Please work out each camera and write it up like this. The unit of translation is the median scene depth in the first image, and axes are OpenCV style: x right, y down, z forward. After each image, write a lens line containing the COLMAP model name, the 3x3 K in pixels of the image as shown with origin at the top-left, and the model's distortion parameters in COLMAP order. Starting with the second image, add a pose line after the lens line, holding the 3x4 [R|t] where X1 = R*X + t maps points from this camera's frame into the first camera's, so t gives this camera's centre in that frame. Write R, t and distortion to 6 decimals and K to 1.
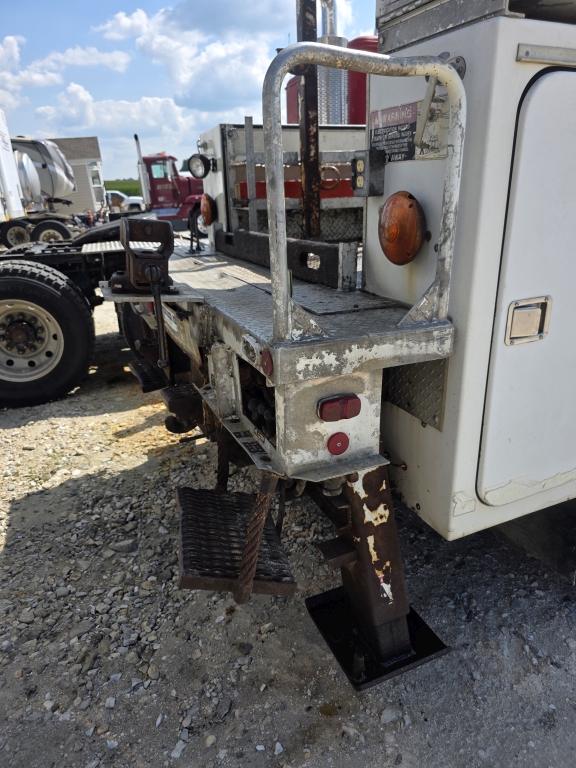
lens RADIAL K [[514.8, 0, 293.5], [0, 514.8, 380.9], [0, 0, 1]] dist [0.054526, -0.068010]
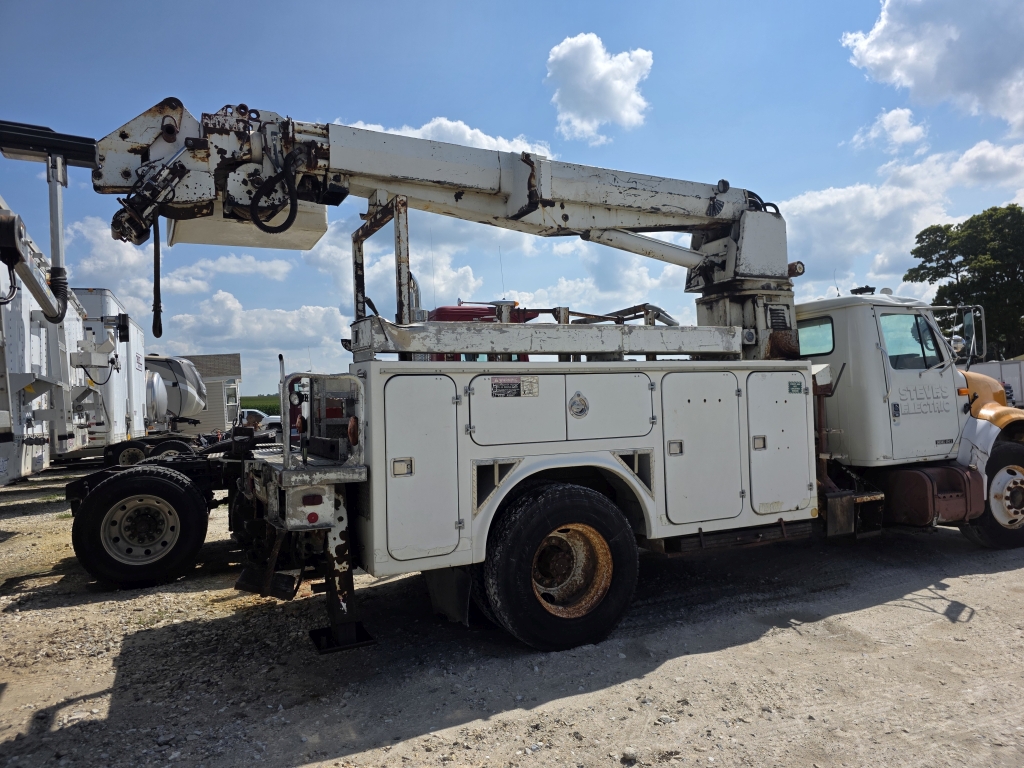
lens RADIAL K [[686.7, 0, 512.0], [0, 686.7, 384.0], [0, 0, 1]] dist [0.056166, -0.054085]
pose [[0.999081, 0.004262, 0.042648, 0.243525], [0.012138, 0.926173, -0.376904, 0.214842], [-0.041106, 0.377076, 0.925270, -0.616460]]
